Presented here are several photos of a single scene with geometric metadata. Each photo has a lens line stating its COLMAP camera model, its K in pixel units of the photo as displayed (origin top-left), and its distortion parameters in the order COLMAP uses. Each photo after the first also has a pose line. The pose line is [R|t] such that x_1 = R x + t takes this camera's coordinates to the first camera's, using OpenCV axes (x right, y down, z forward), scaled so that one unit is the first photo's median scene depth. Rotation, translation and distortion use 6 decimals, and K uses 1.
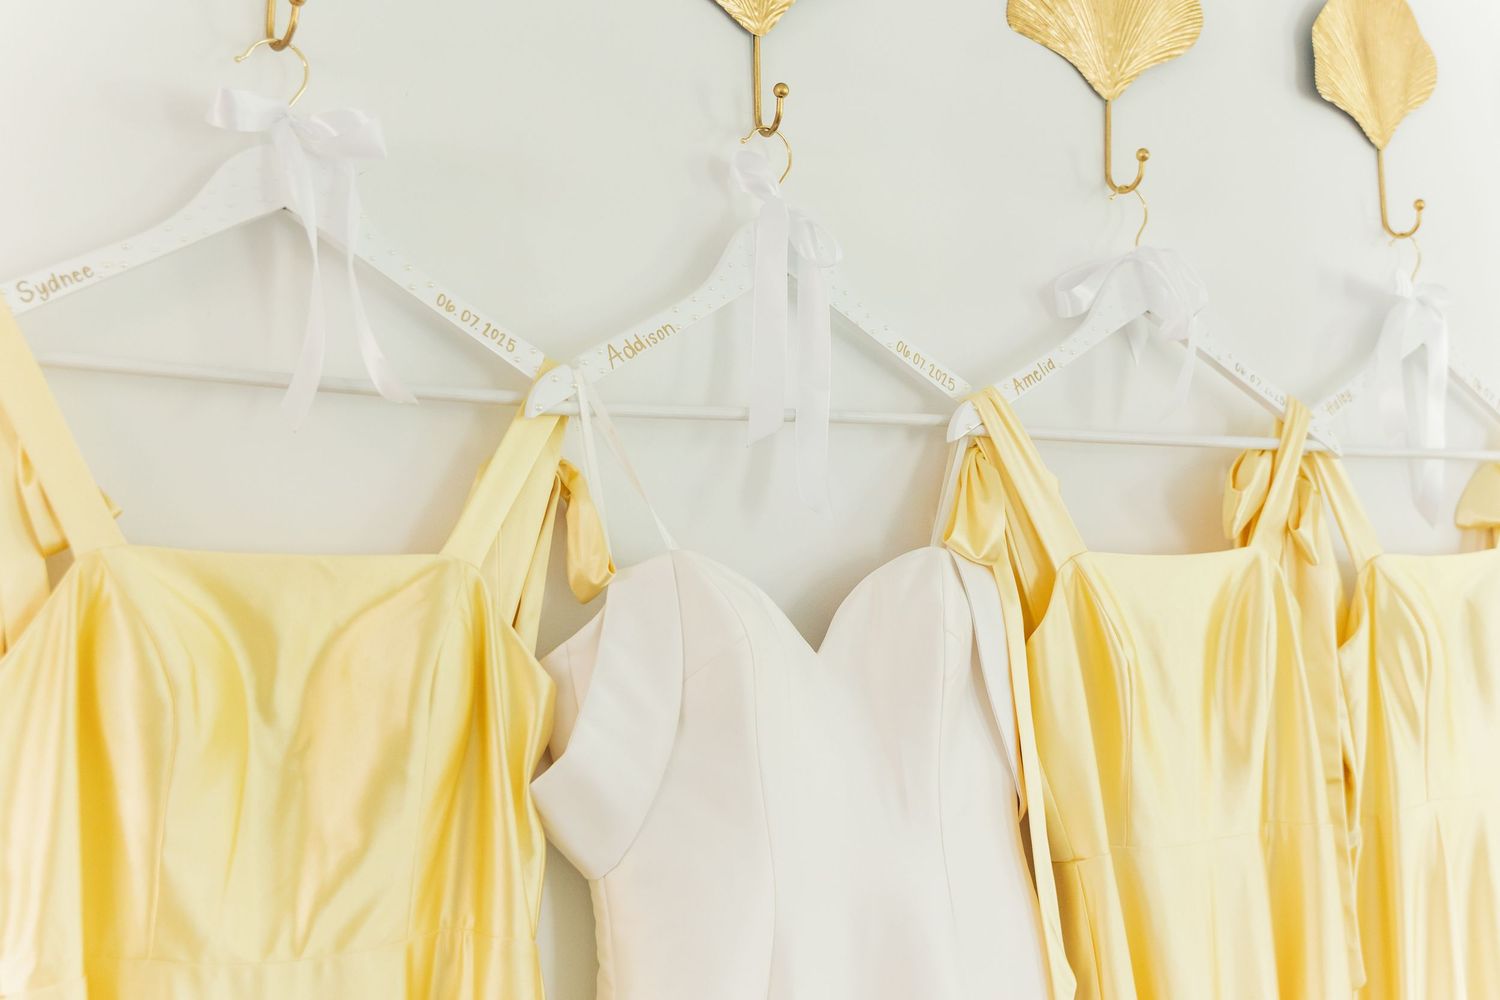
lens RADIAL K [[1762.7, 0, 751.2], [0, 1762.7, 502.2], [0, 0, 1]] dist [-0.032070, 0.000000]
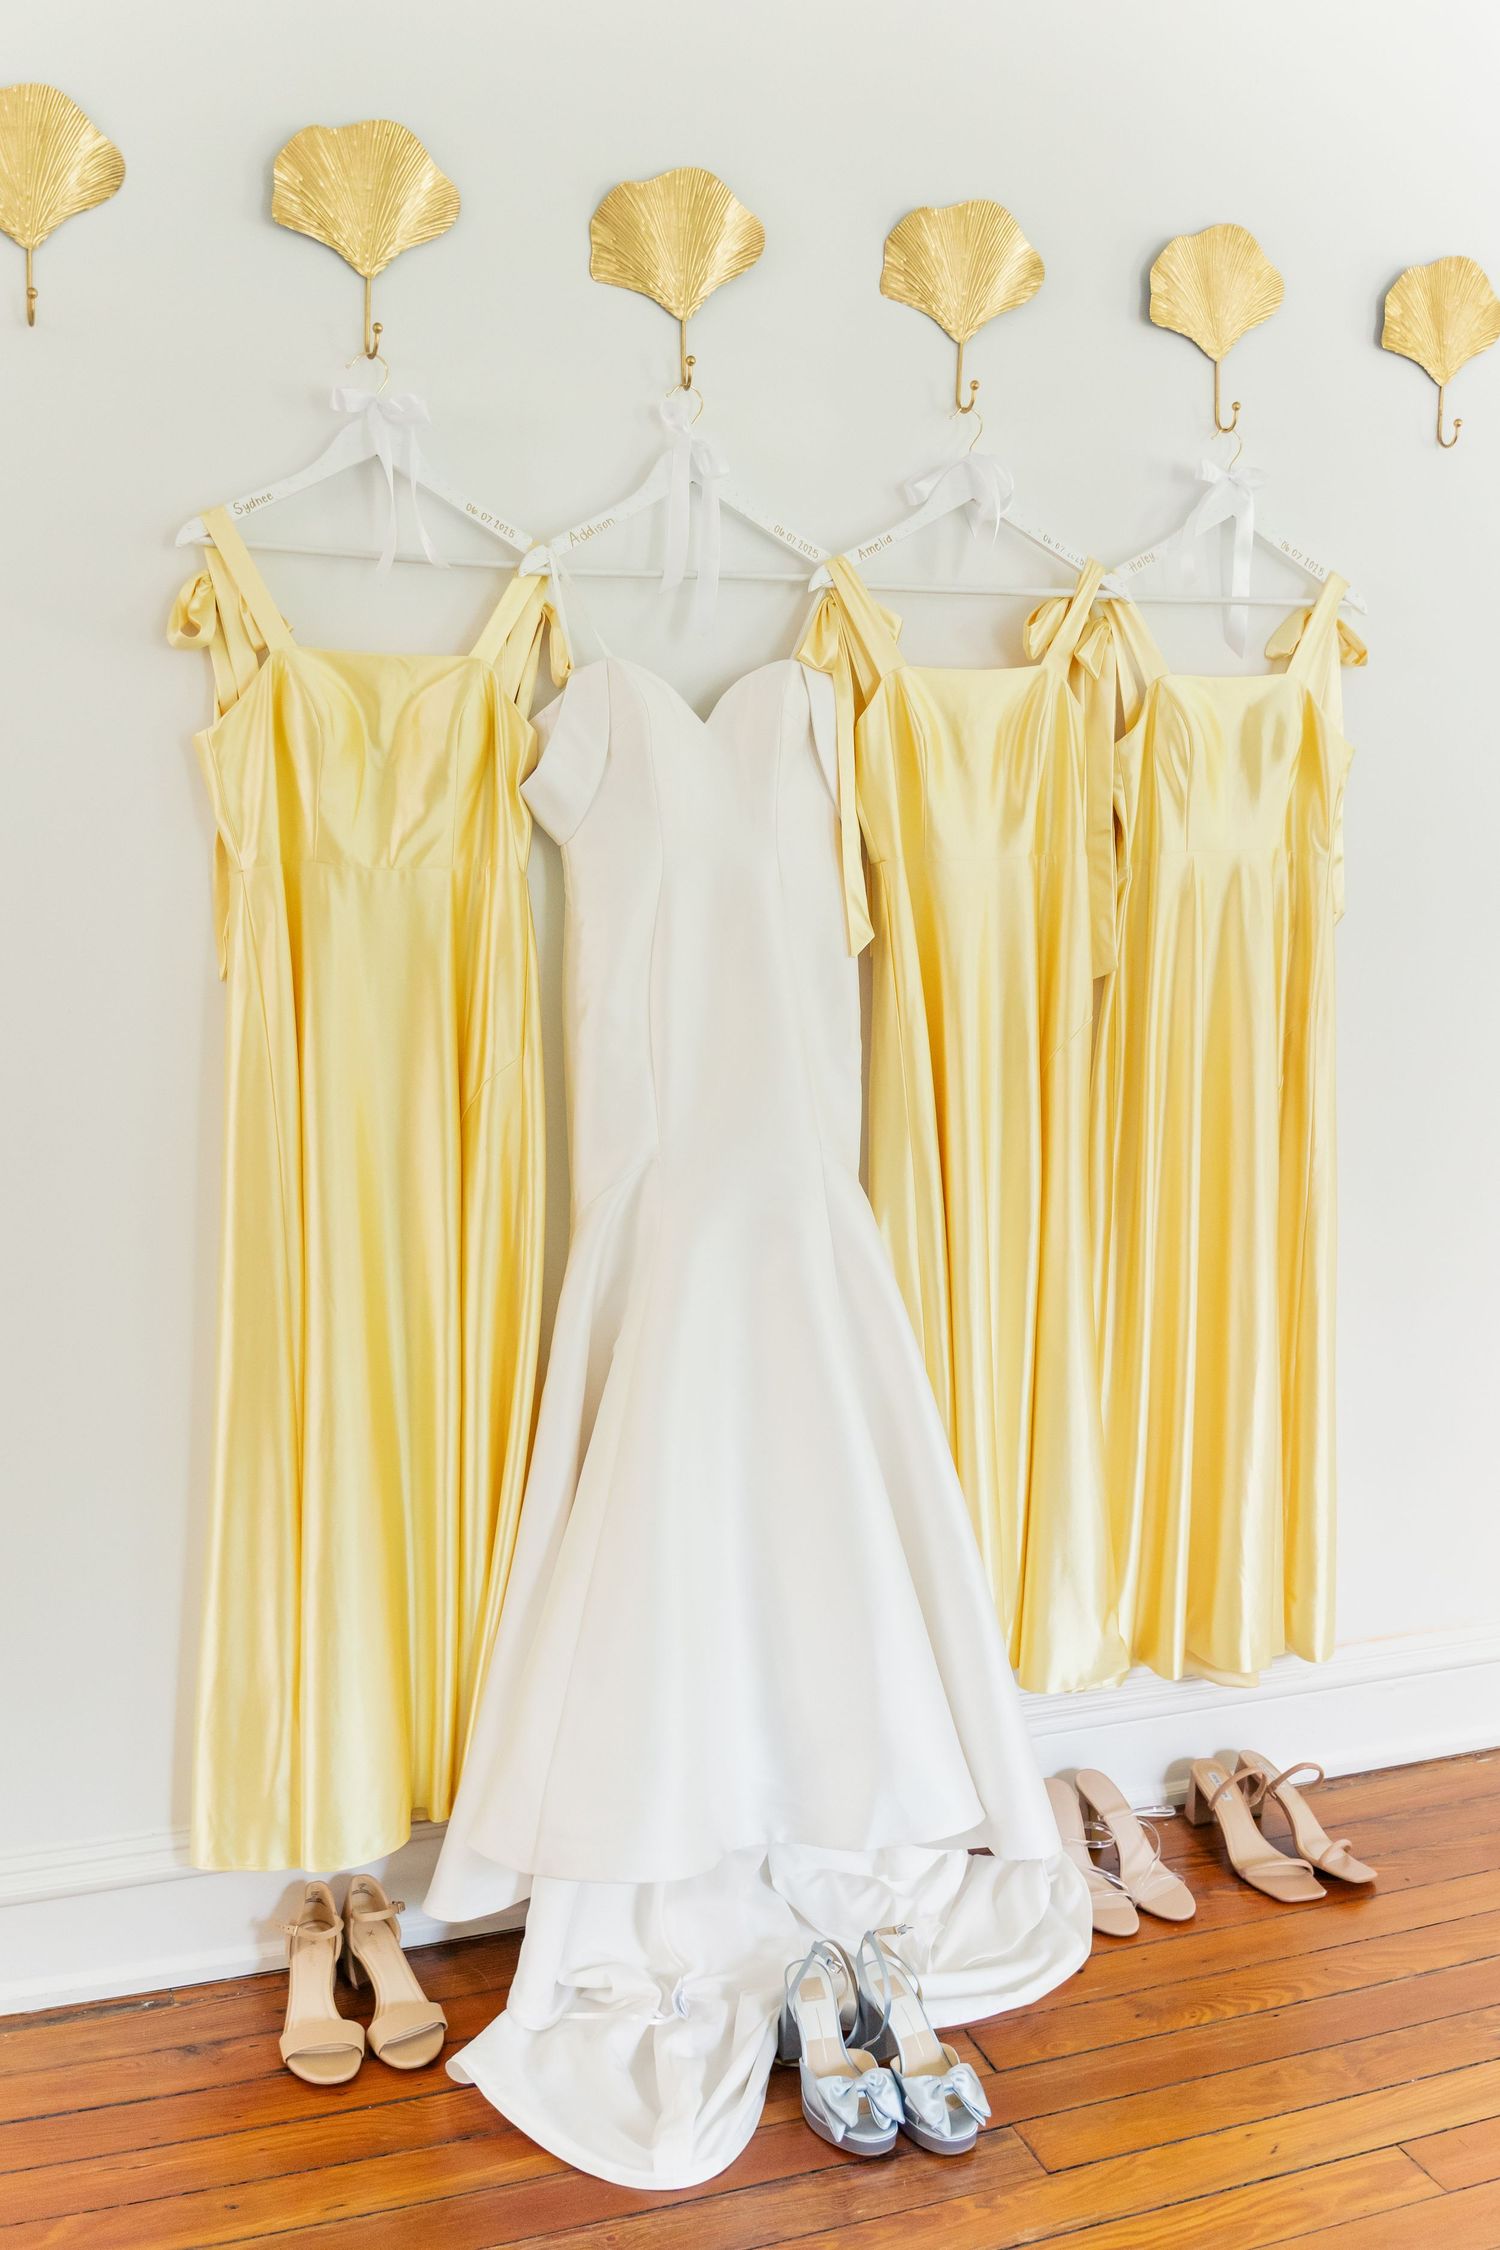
lens RADIAL K [[2146.3, 0, 745.4], [0, 2146.3, 1122.4], [0, 0, 1]] dist [0.036184, 0.000000]
pose [[0.983910, 0.031214, -0.175915, 0.470364], [0.002001, 0.982633, 0.185548, 0.085181], [0.178651, -0.182915, 0.966761, -1.081158]]
